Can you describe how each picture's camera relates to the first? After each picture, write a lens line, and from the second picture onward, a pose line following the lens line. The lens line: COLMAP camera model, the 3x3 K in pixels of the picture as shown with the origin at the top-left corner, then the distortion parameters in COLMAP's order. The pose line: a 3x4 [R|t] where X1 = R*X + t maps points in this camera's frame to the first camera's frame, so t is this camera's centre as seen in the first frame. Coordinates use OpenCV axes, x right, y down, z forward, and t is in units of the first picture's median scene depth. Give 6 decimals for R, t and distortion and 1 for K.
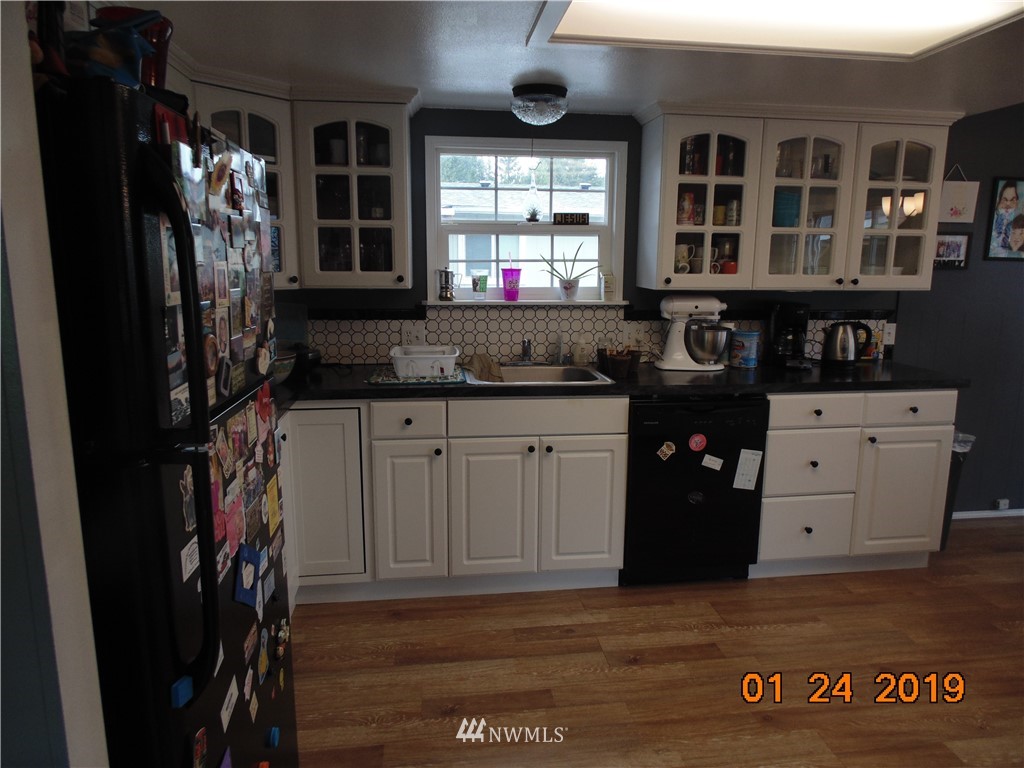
lens RADIAL K [[682.5, 0, 518.1], [0, 682.5, 379.6], [0, 0, 1]] dist [-0.003429, -0.010508]
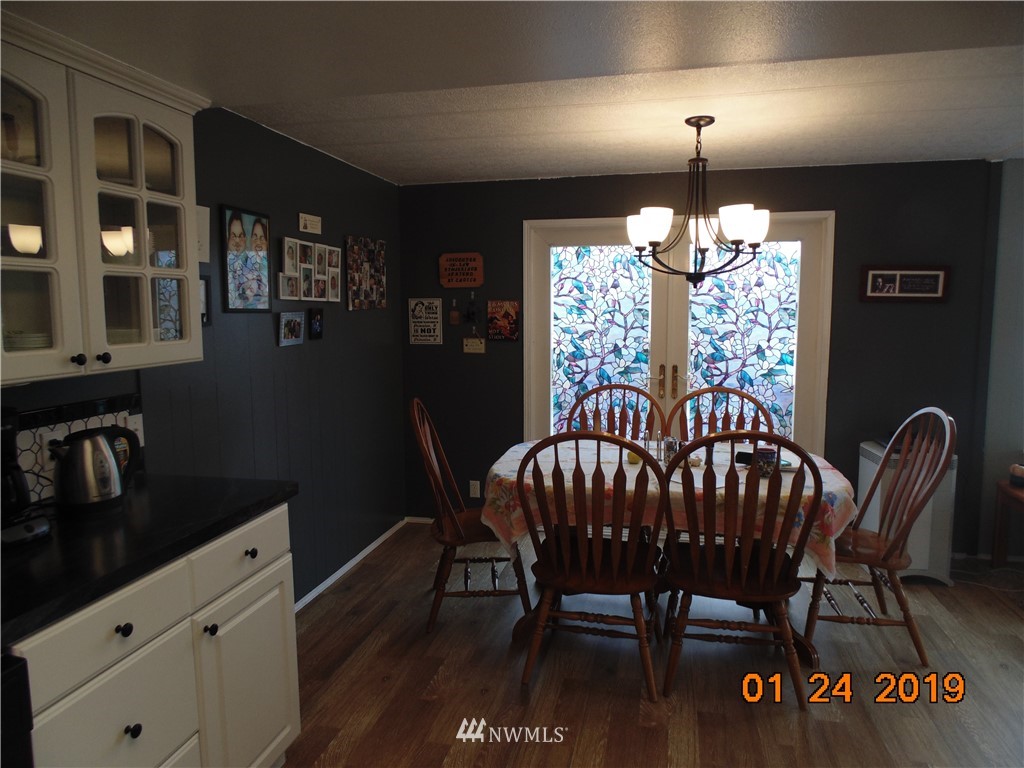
lens RADIAL K [[682.5, 0, 518.1], [0, 682.5, 377.5], [0, 0, 1]] dist [-0.003429, -0.010508]
pose [[0.343588, -0.109727, 0.932688, 0.093931], [0.178303, 0.982708, 0.049928, -0.095898], [-0.922039, 0.149146, 0.357211, 0.496929]]
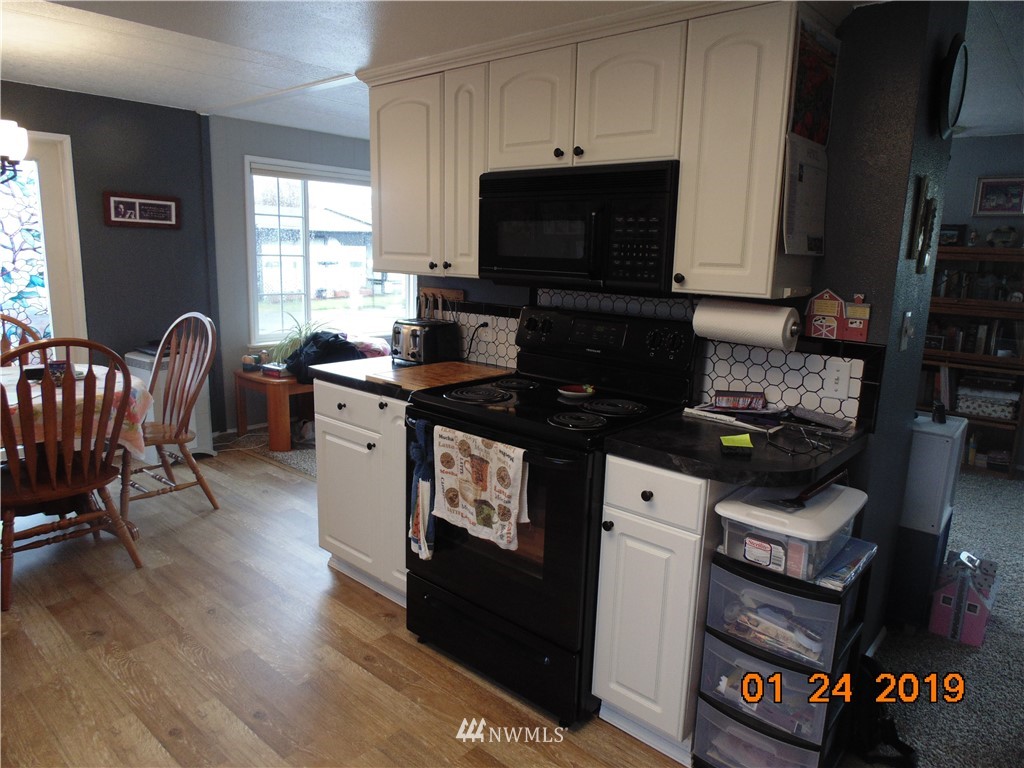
lens RADIAL K [[682.5, 0, 536.1], [0, 682.5, 378.1], [0, 0, 1]] dist [-0.003429, -0.010508]
pose [[-0.677204, -0.167853, 0.716394, -0.107519], [0.096275, 0.945048, 0.312436, -0.111333], [-0.729470, 0.280553, -0.623830, 0.645992]]
